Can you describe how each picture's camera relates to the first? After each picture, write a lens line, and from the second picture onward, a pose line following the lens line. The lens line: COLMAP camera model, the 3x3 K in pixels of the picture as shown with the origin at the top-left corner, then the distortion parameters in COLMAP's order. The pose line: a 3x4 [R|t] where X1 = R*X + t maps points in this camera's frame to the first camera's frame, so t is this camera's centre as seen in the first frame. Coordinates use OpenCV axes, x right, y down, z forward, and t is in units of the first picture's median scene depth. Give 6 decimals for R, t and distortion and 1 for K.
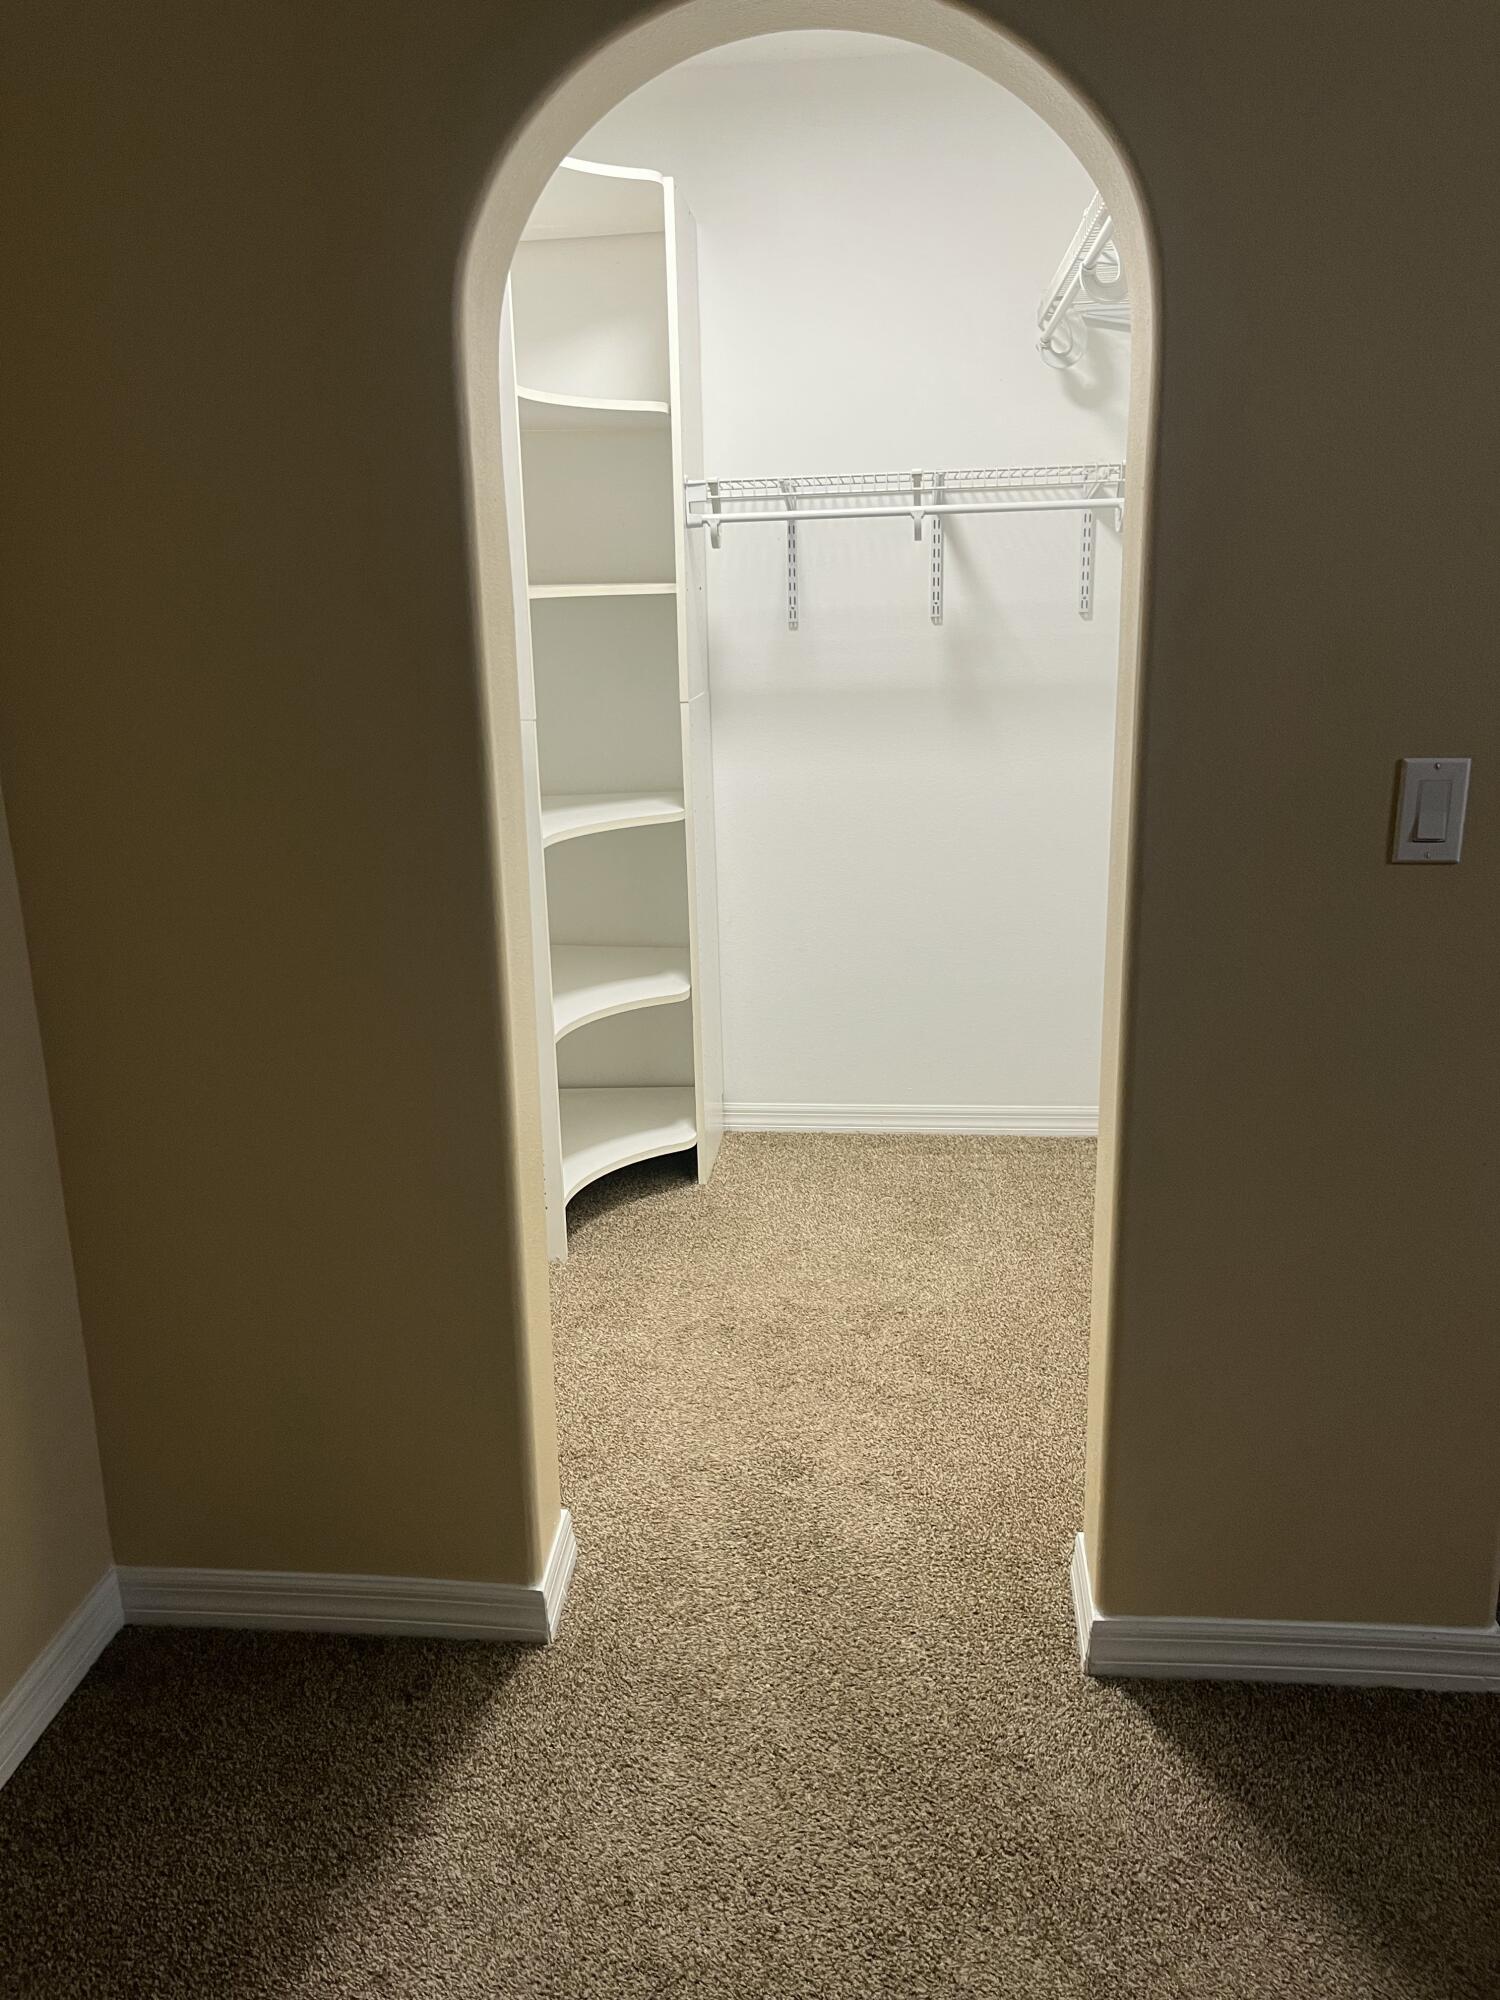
lens RADIAL K [[1515.9, 0, 737.7], [0, 1515.9, 1000.6], [0, 0, 1]] dist [0.064606, -0.080305]
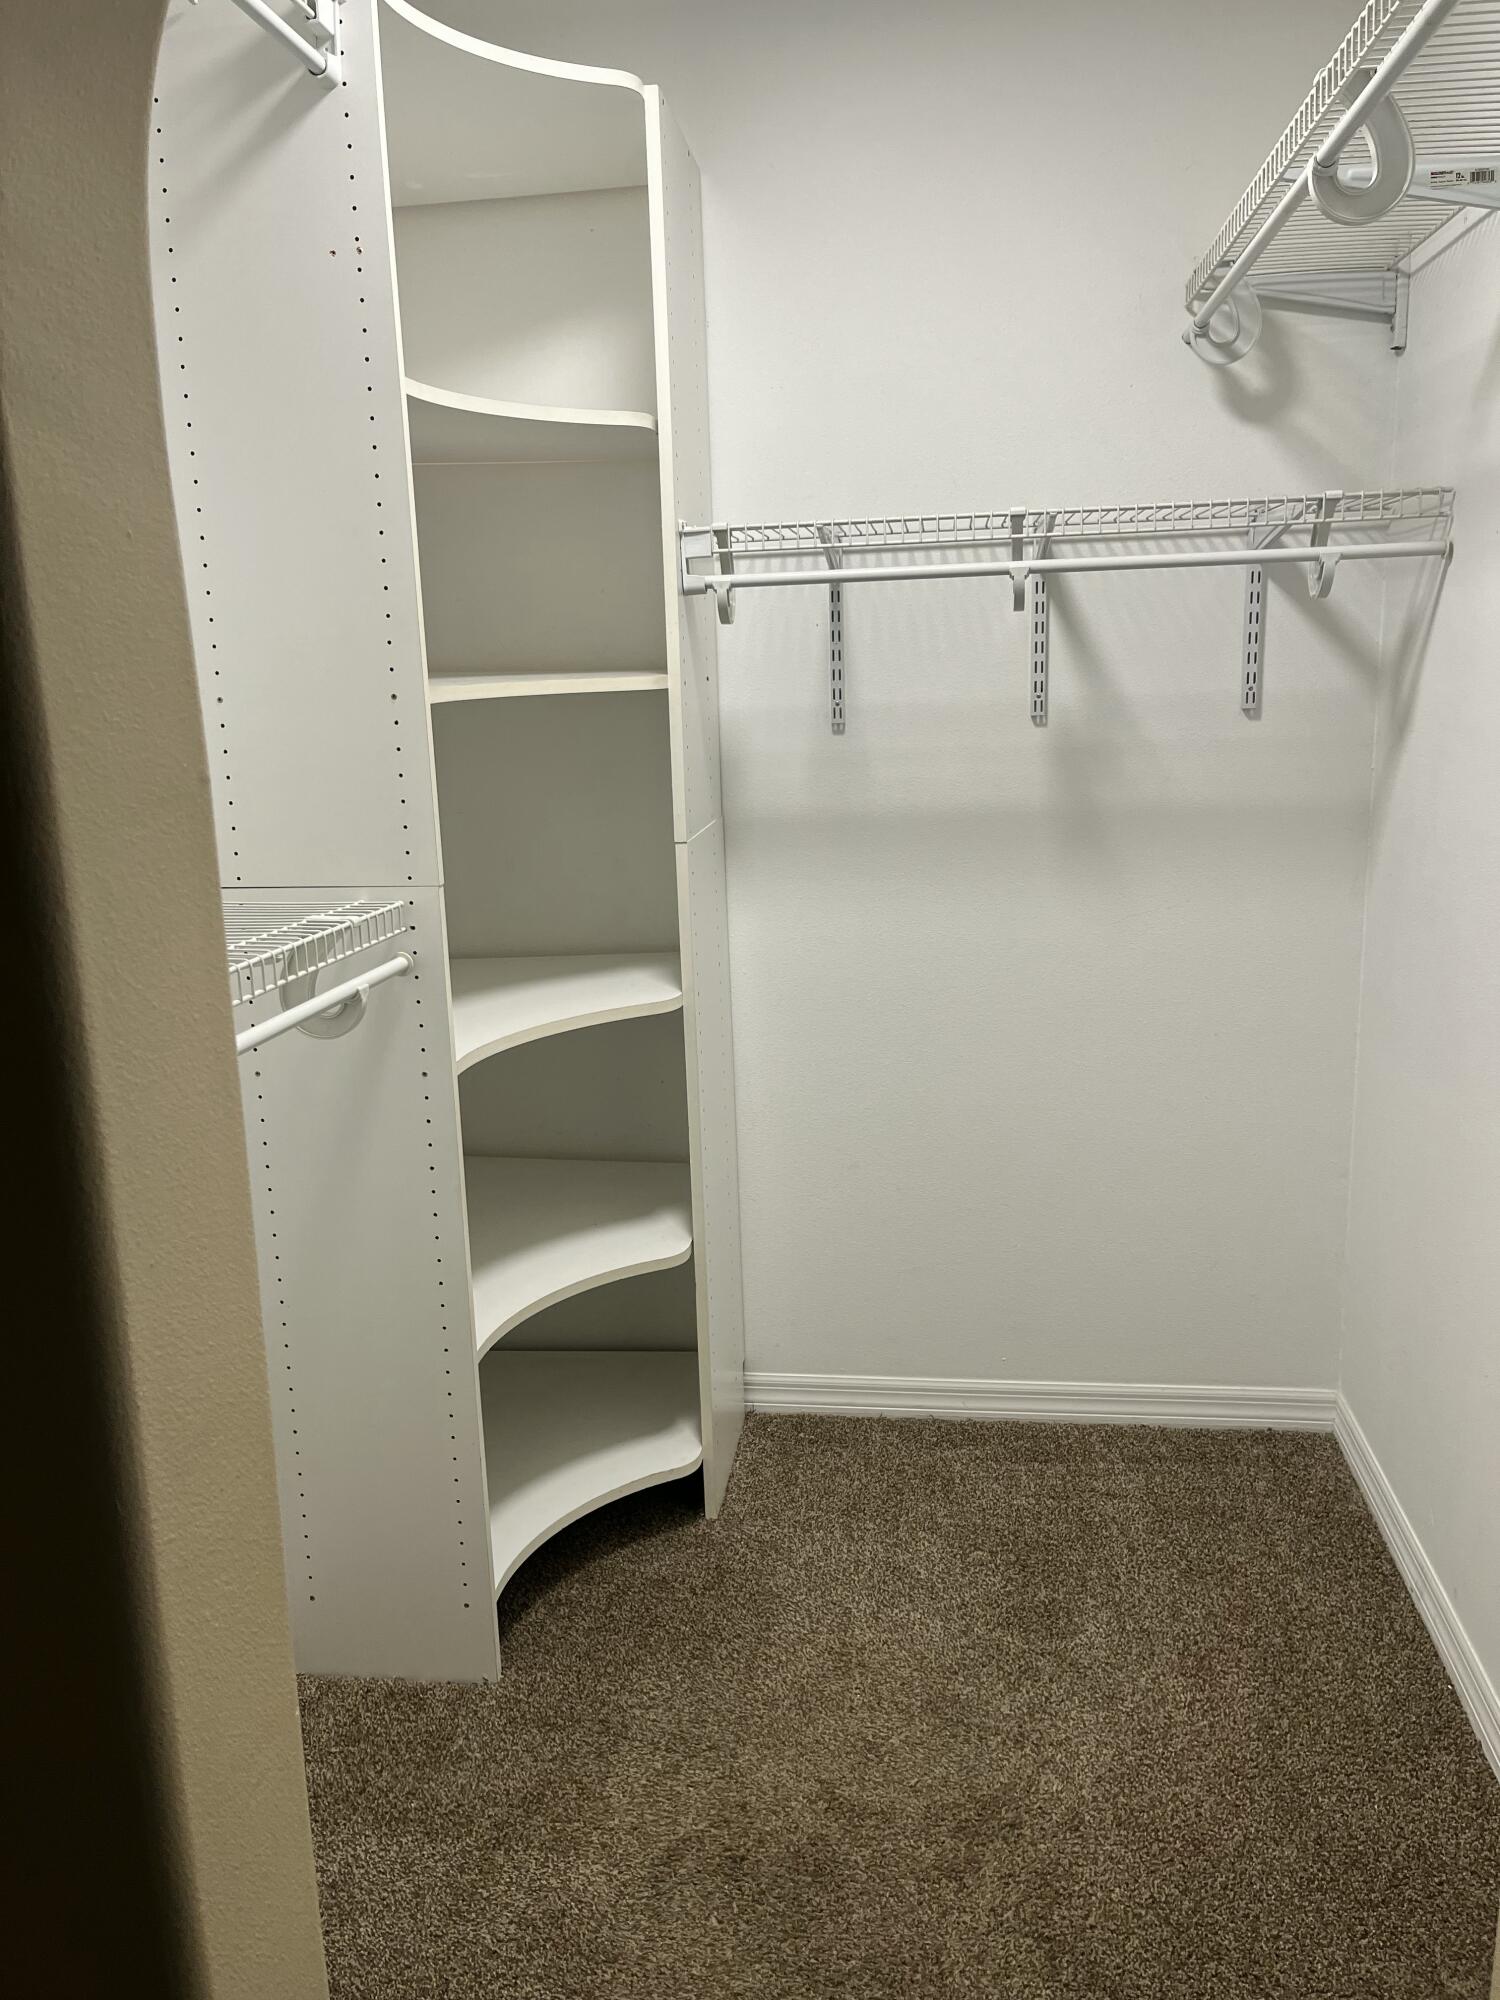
lens RADIAL K [[1515.9, 0, 761.0], [0, 1515.9, 998.1], [0, 0, 1]] dist [0.064606, -0.080305]
pose [[0.999822, -0.001467, -0.018818, 0.014146], [0.000676, 0.999118, -0.041977, -0.094300], [0.018863, 0.041957, 0.998941, 0.305259]]
